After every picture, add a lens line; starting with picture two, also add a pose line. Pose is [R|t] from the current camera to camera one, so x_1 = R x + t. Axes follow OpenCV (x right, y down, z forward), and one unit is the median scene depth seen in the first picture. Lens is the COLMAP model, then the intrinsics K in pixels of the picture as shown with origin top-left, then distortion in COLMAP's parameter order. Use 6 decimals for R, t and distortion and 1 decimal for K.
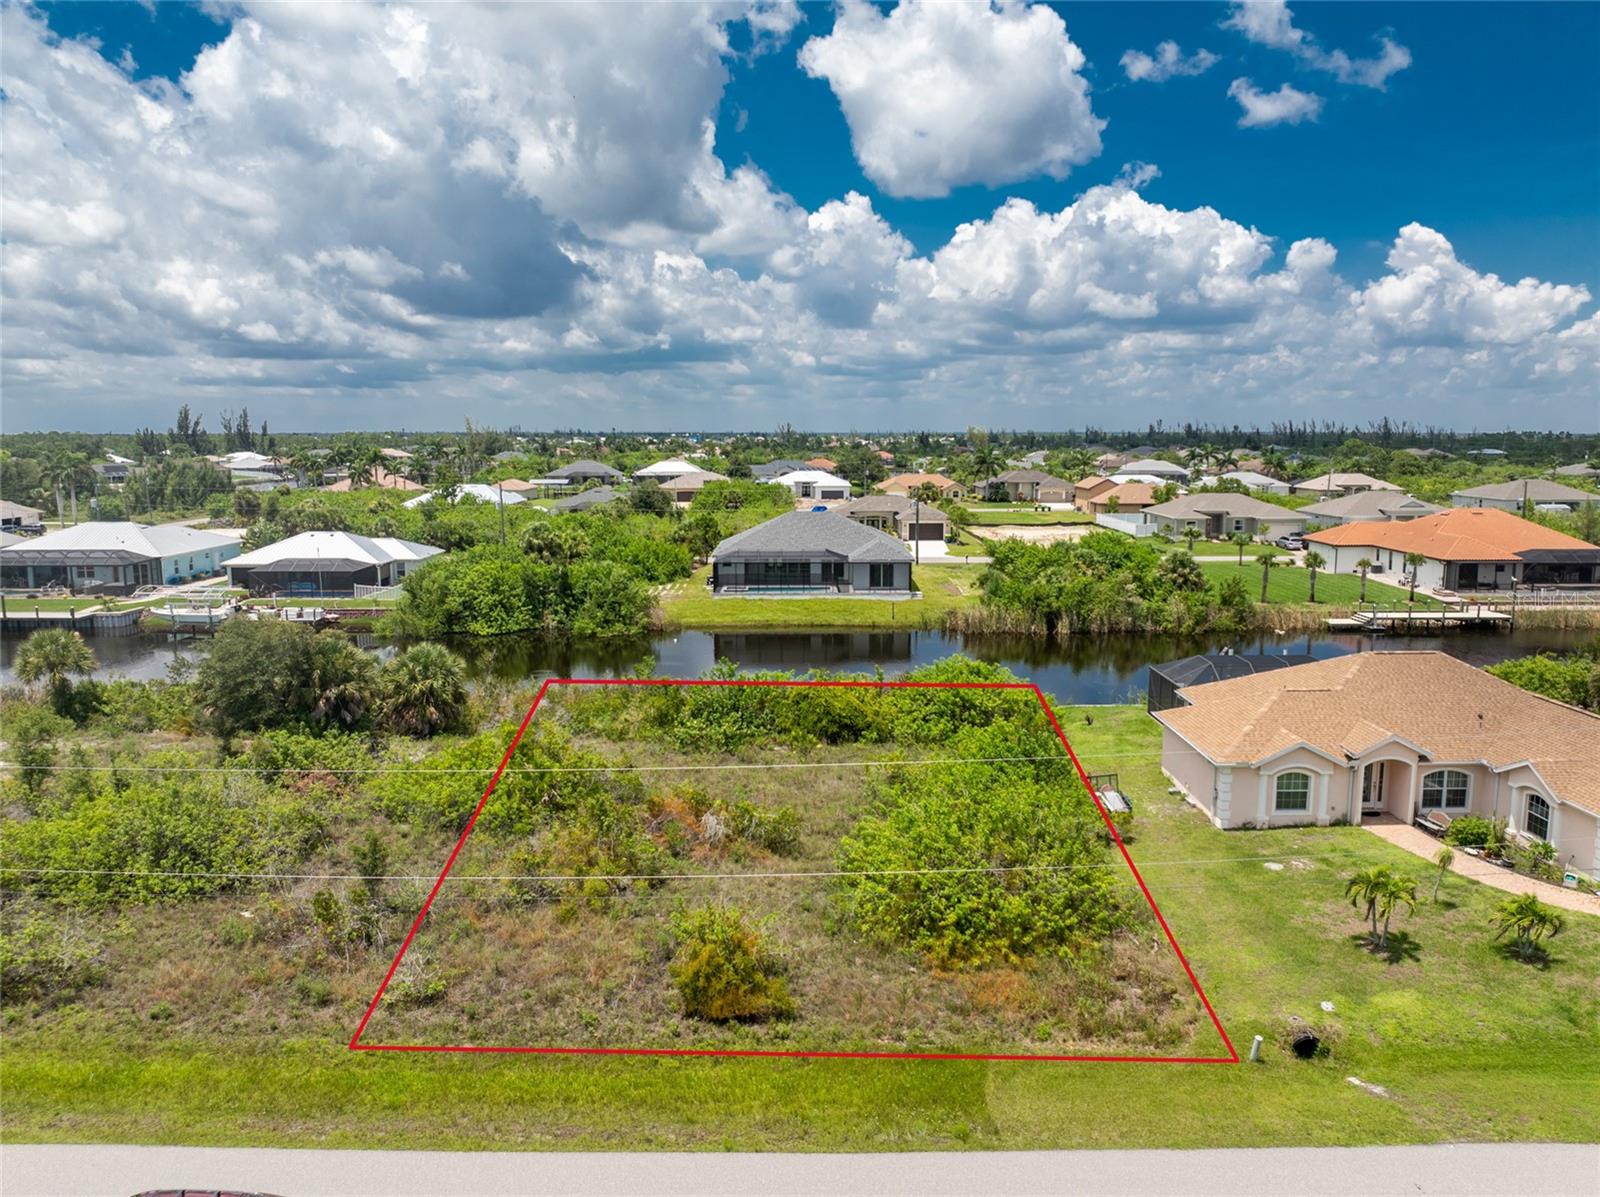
lens RADIAL K [[1103.9, 0, 800.0], [0, 1103.9, 598.5], [0, 0, 1]] dist [-0.051099, 0.021329]
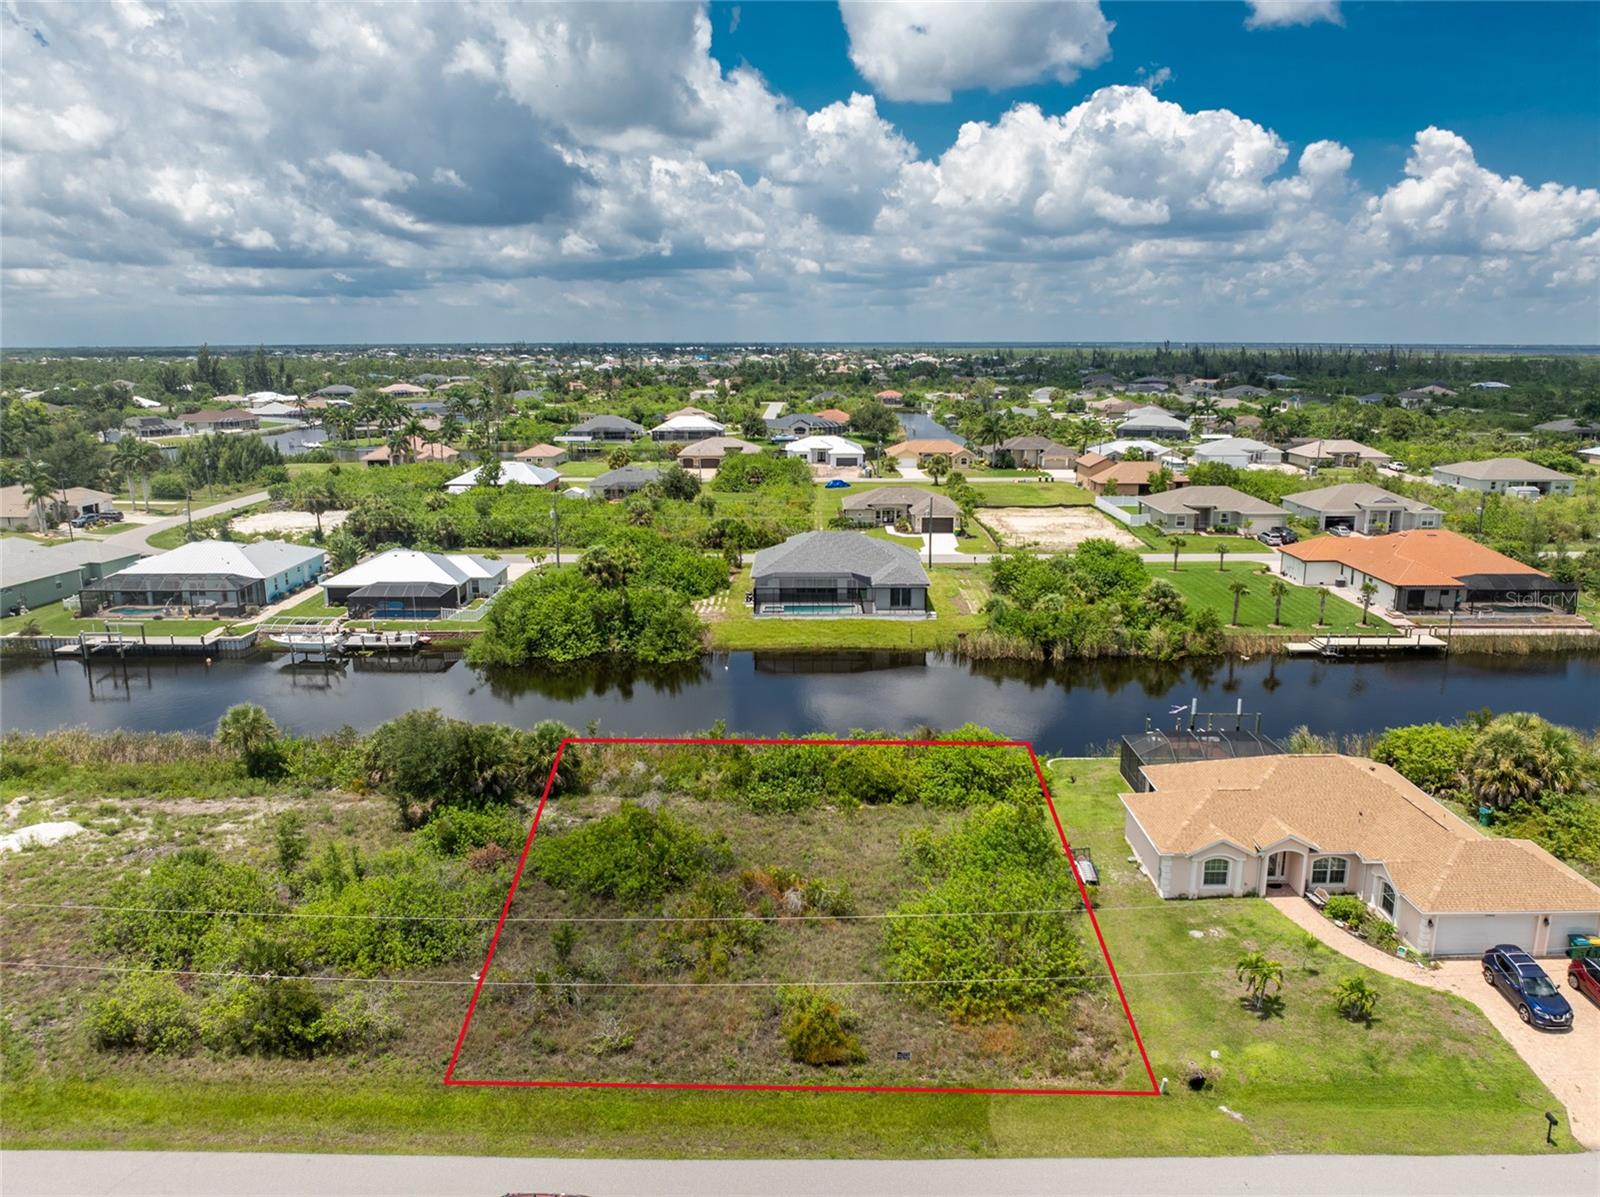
lens RADIAL K [[1105.4, 0, 779.8], [0, 1105.4, 598.9], [0, 0, 1]] dist [-0.041189, 0.000992]
pose [[0.999650, -0.011690, -0.023727, -0.023815], [0.013736, 0.996028, 0.087976, -0.119375], [0.022604, -0.088271, 0.995840, -0.142040]]
